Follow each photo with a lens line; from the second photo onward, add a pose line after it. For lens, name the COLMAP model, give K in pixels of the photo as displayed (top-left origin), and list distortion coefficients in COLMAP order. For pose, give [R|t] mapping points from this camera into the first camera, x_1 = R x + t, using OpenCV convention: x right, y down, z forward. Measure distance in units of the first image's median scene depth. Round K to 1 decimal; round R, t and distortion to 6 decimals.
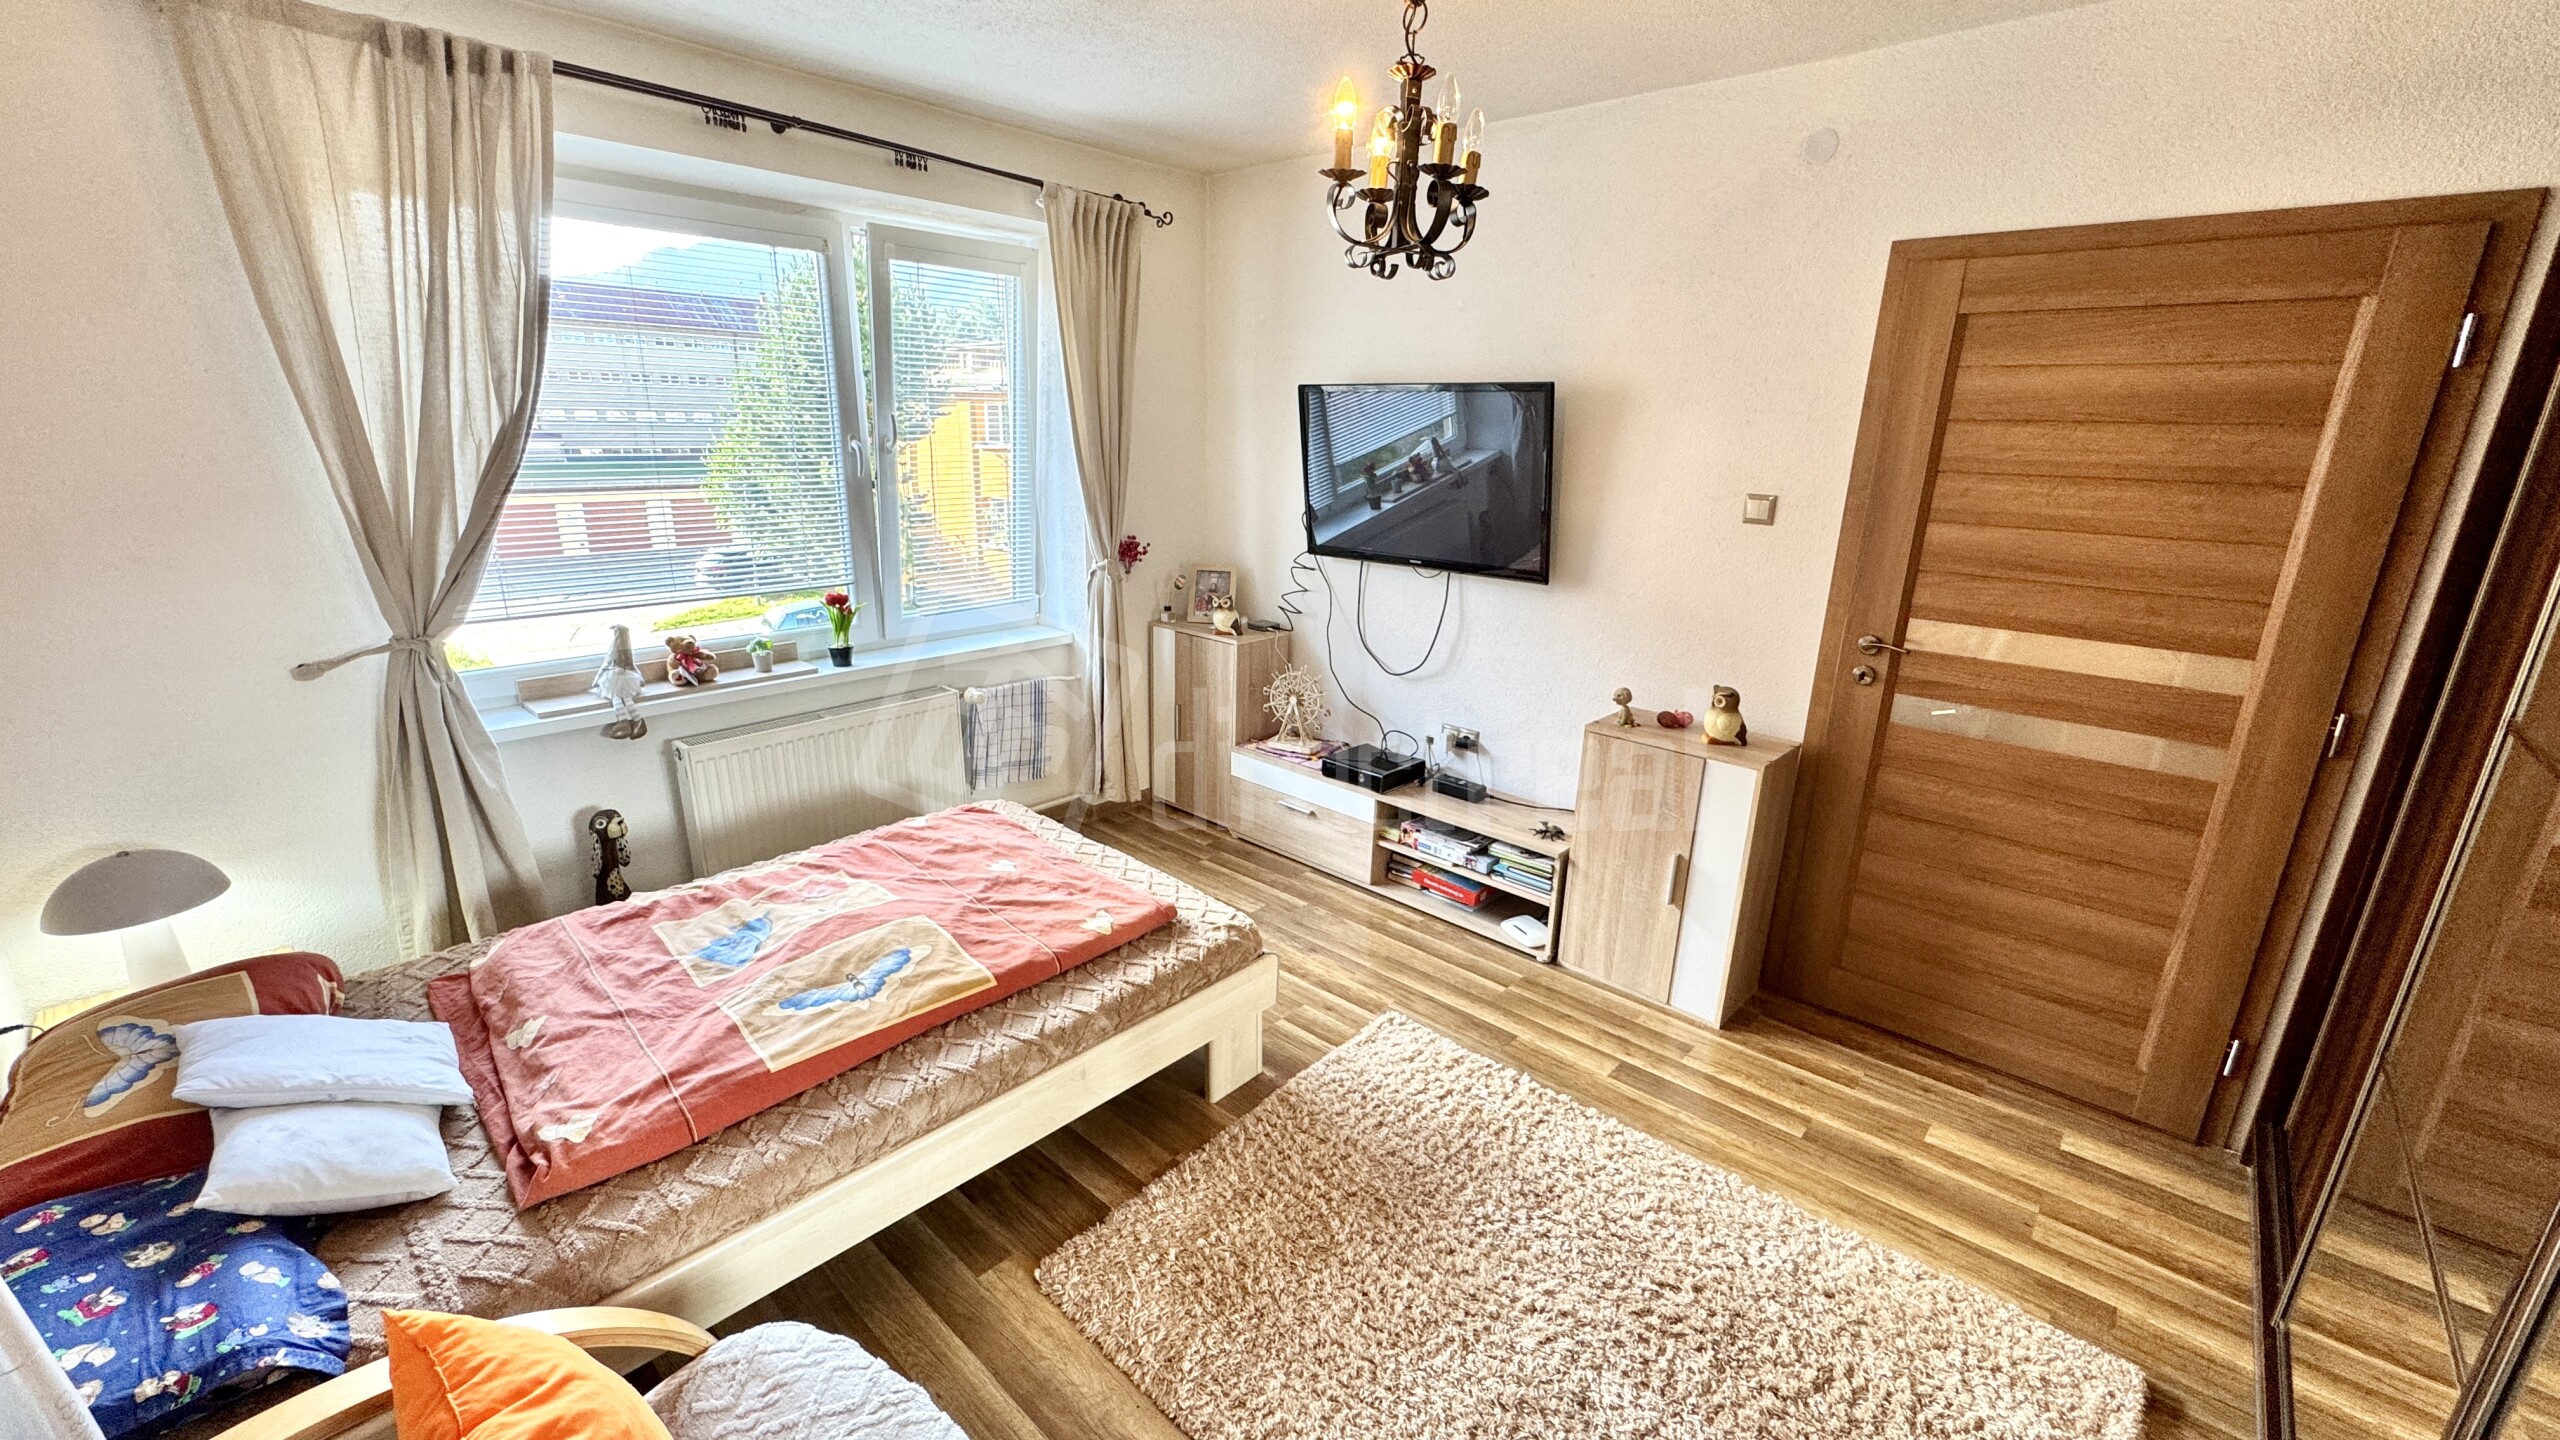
lens RADIAL K [[1021.0, 0, 1283.3], [0, 1021.0, 718.5], [0, 0, 1]] dist [-0.004511, 0.000646]
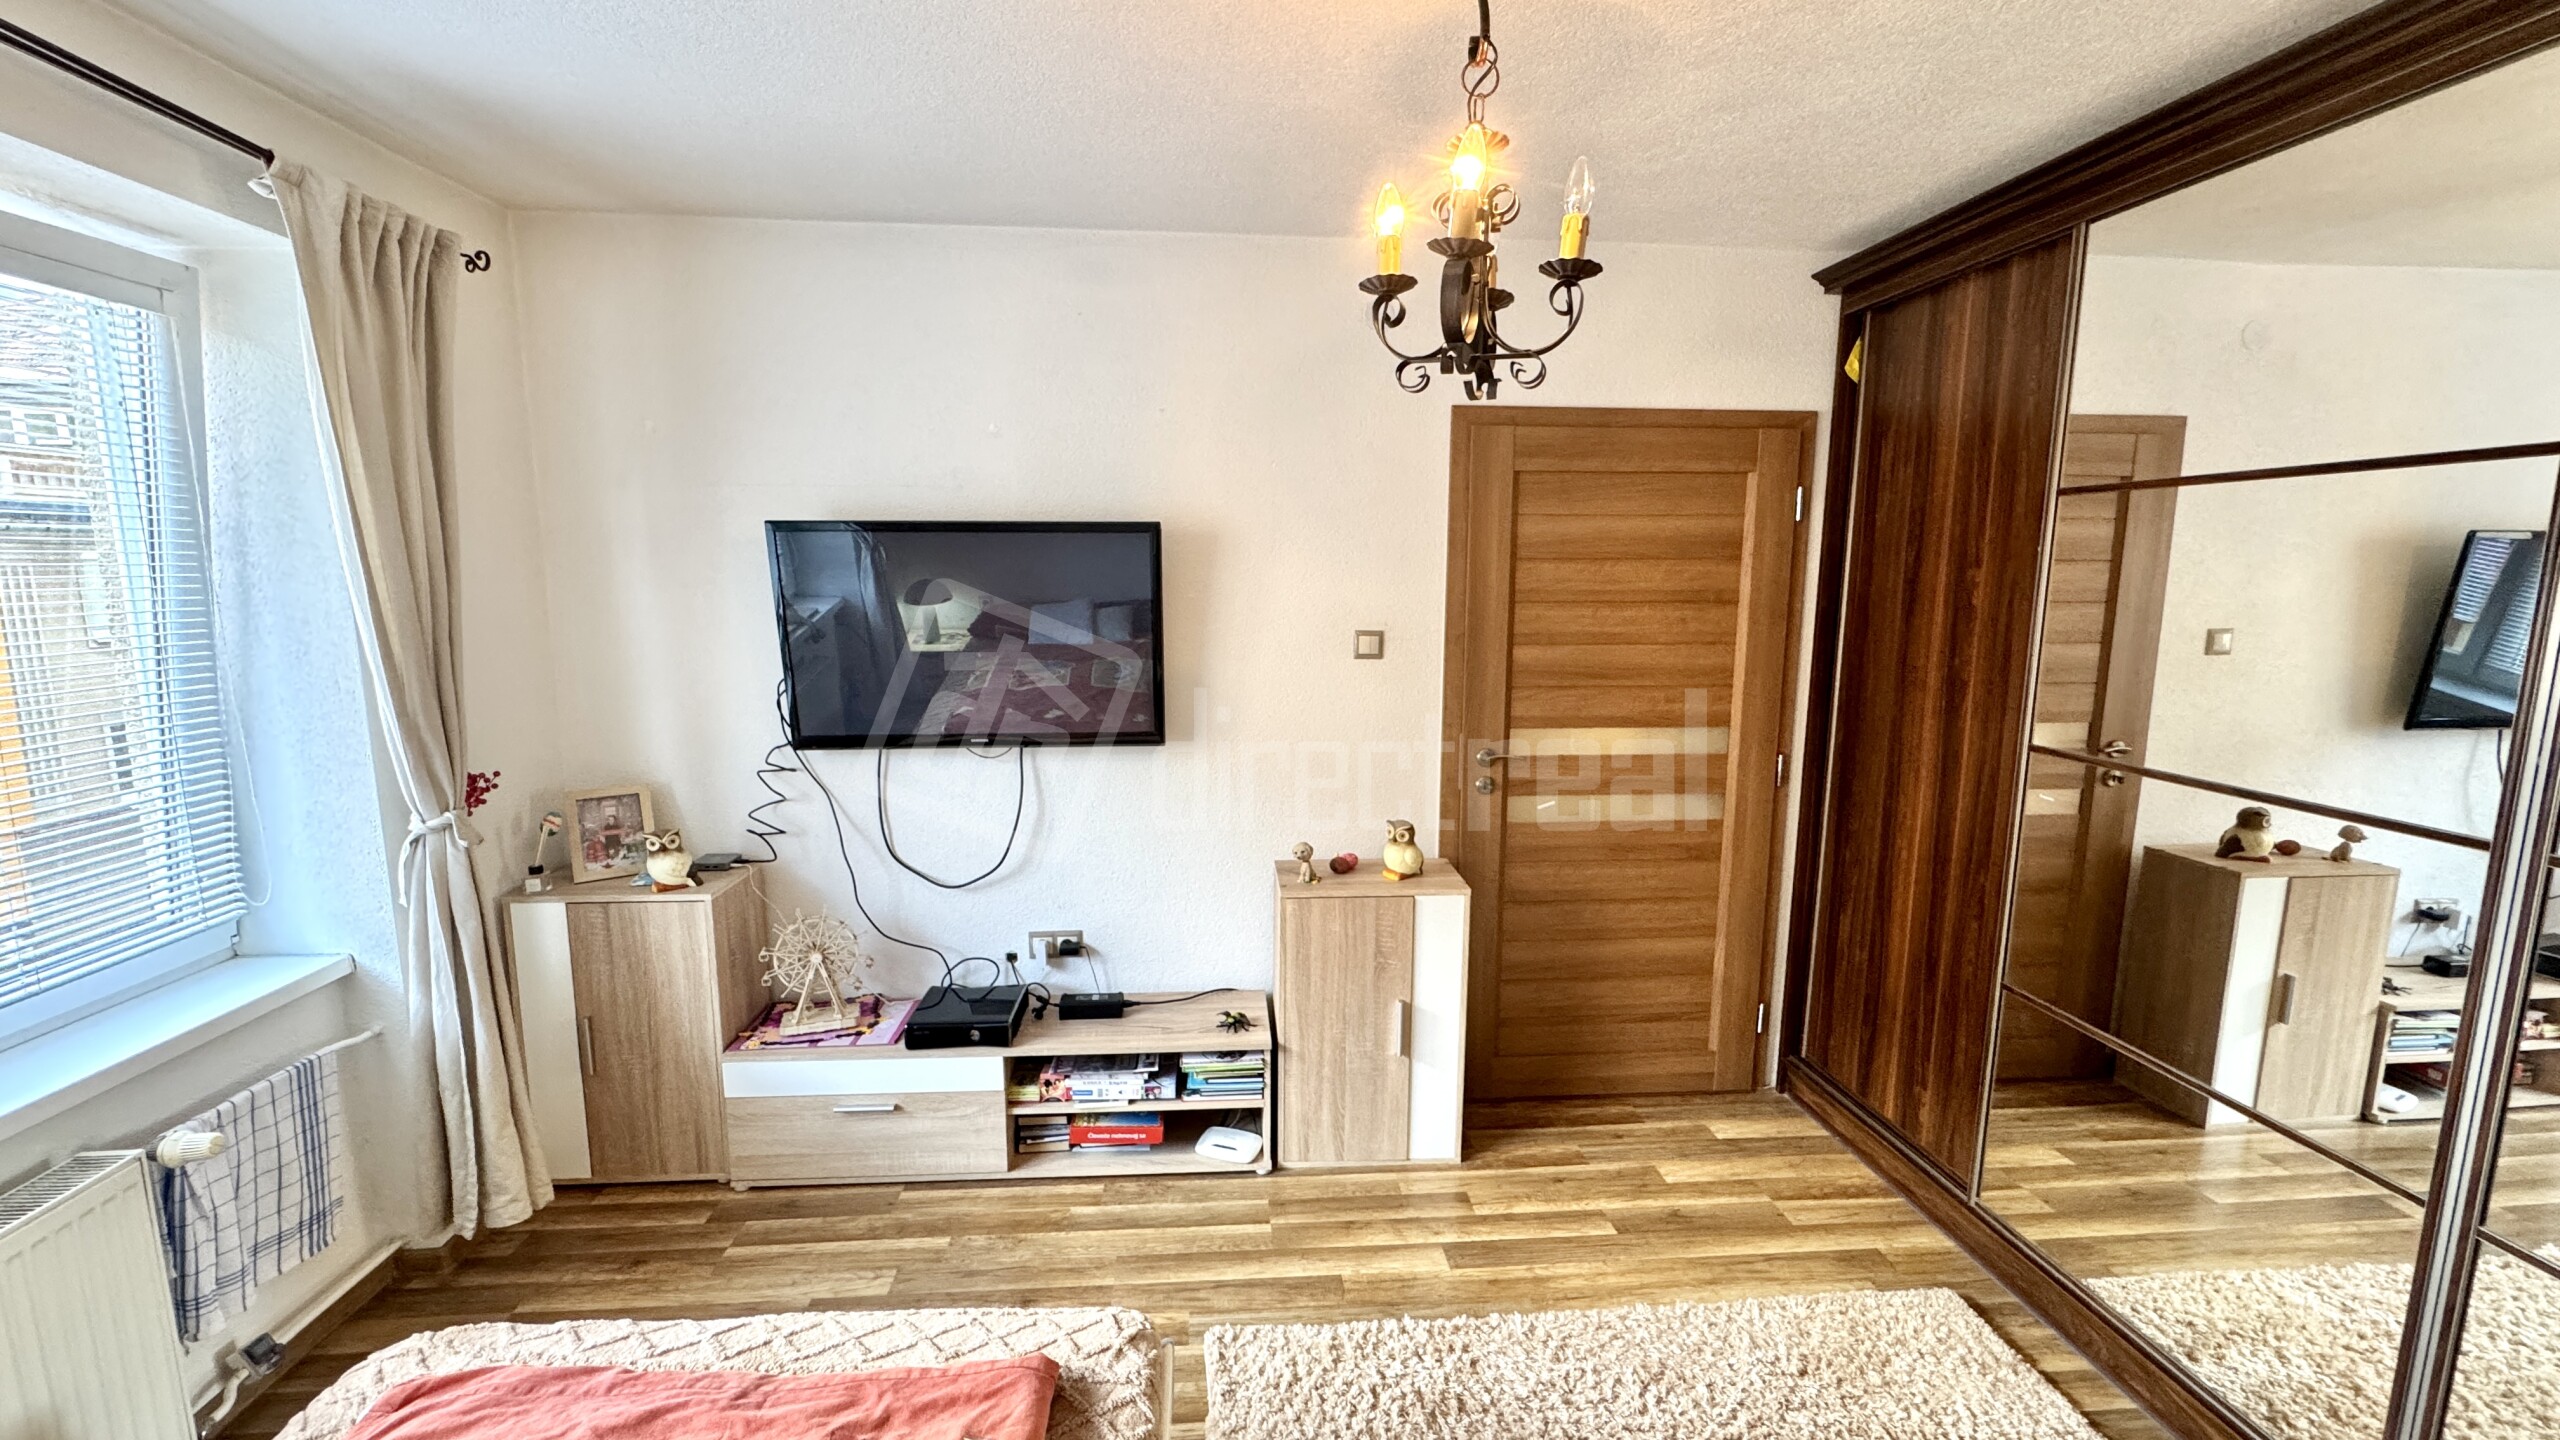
lens RADIAL K [[1021.0, 0, 1278.2], [0, 1021.0, 717.8], [0, 0, 1]] dist [-0.004511, 0.000646]
pose [[0.687356, -0.124346, 0.715598, -0.336486], [0.214854, 0.975953, -0.036787, -0.112995], [-0.693815, 0.179035, 0.697543, 0.353067]]
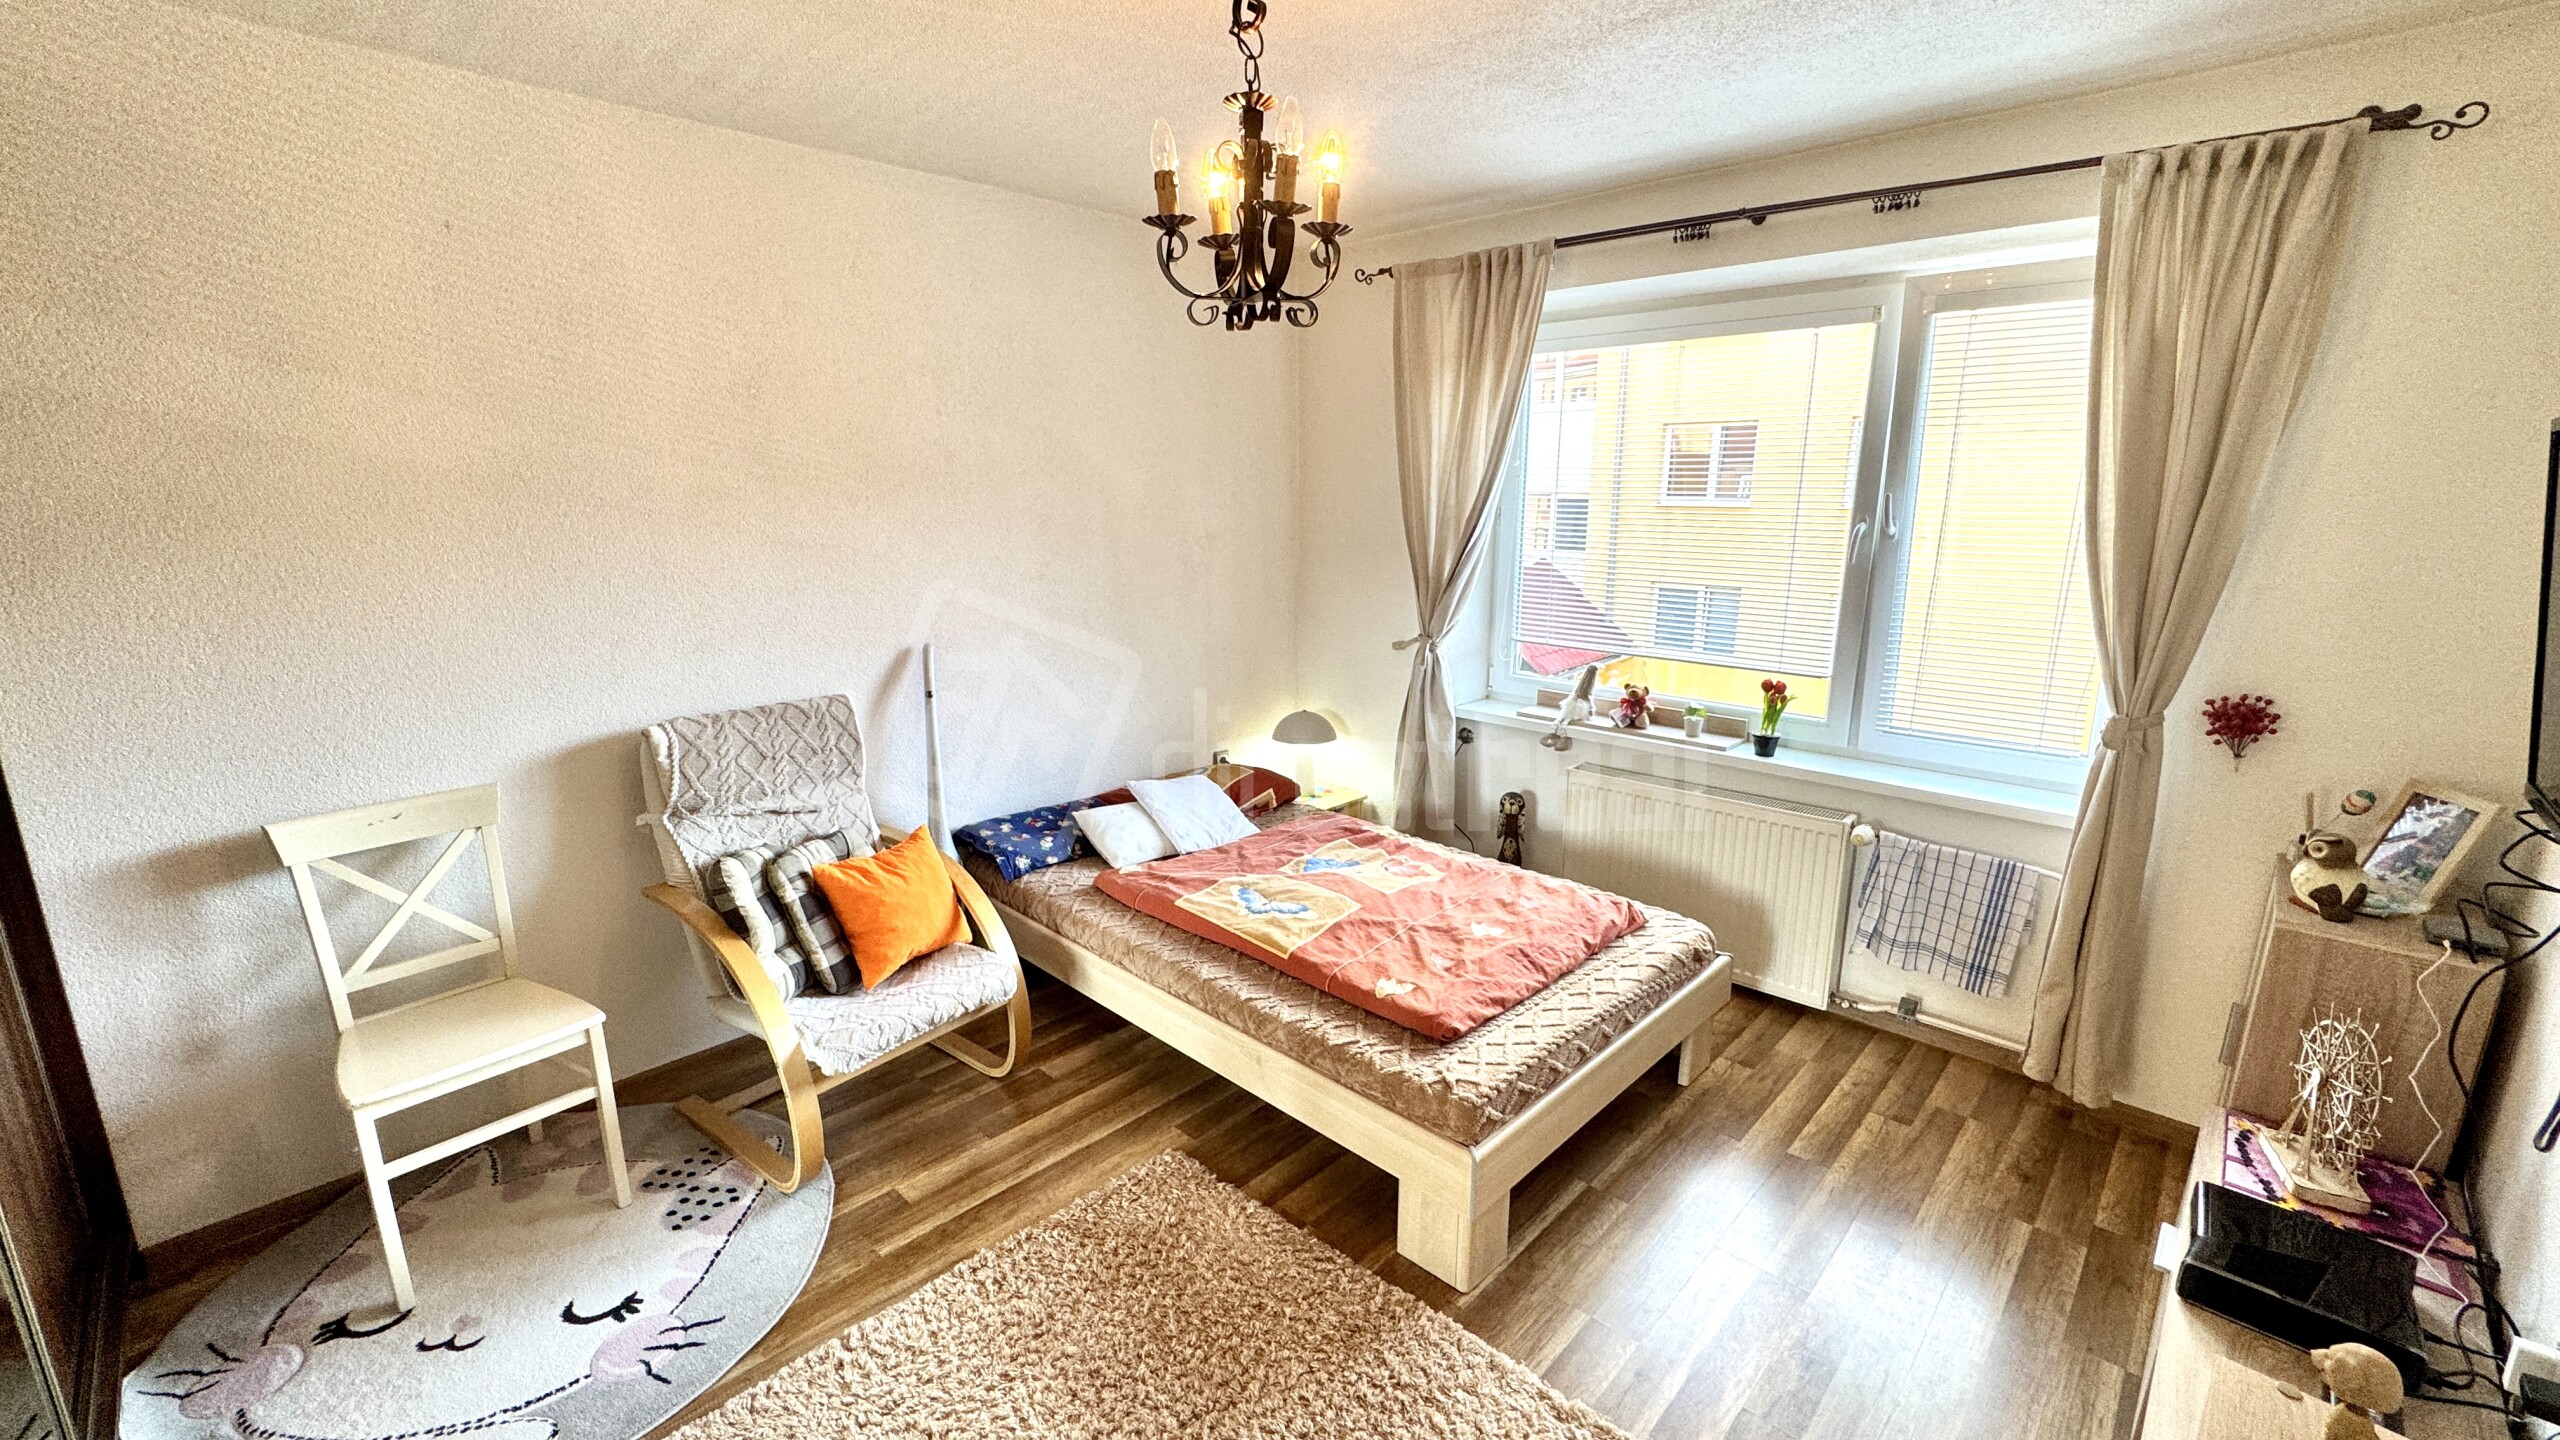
lens RADIAL K [[1021.0, 0, 1290.7], [0, 1021.0, 720.8], [0, 0, 1]] dist [-0.004511, 0.000646]
pose [[-0.027477, 0.199609, -0.979490, 0.603555], [-0.285406, 0.937507, 0.199059, -0.173750], [0.958013, 0.285022, 0.031209, 0.645628]]
